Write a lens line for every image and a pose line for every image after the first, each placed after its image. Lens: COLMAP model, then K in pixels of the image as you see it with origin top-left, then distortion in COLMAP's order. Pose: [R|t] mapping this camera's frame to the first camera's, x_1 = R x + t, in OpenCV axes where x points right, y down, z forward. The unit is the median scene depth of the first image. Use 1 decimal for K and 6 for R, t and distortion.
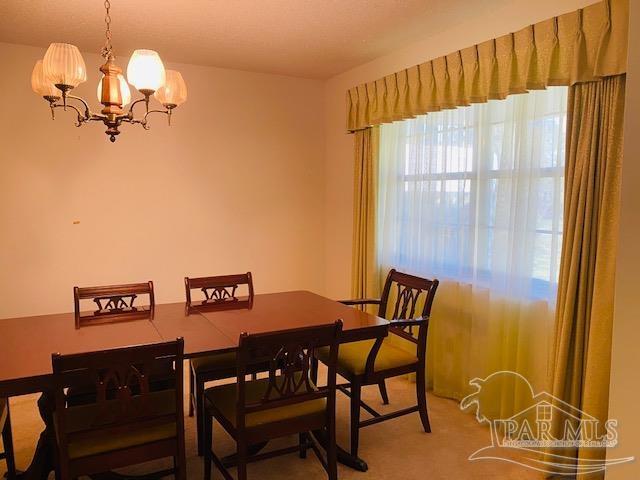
lens RADIAL K [[484.3, 0, 320.3], [0, 484.3, 241.9], [0, 0, 1]] dist [-0.003534, -0.026404]
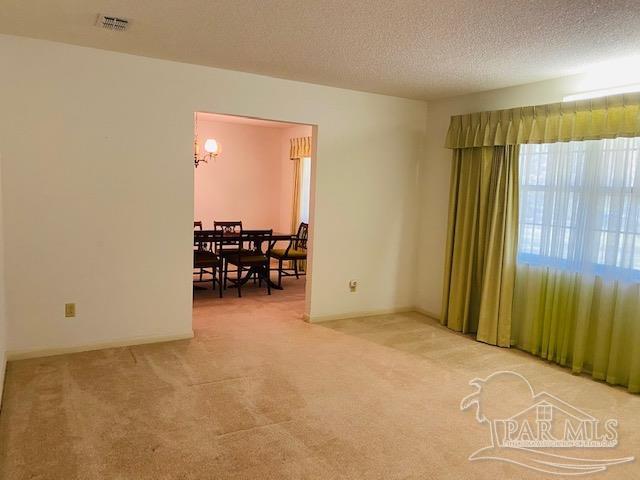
lens RADIAL K [[484.3, 0, 319.7], [0, 484.3, 239.6], [0, 0, 1]] dist [-0.003534, -0.026404]
pose [[0.998705, 0.039150, 0.032488, 0.164493], [-0.039410, 0.999196, 0.007405, 0.124327], [-0.032172, -0.008676, 0.999445, -1.374759]]
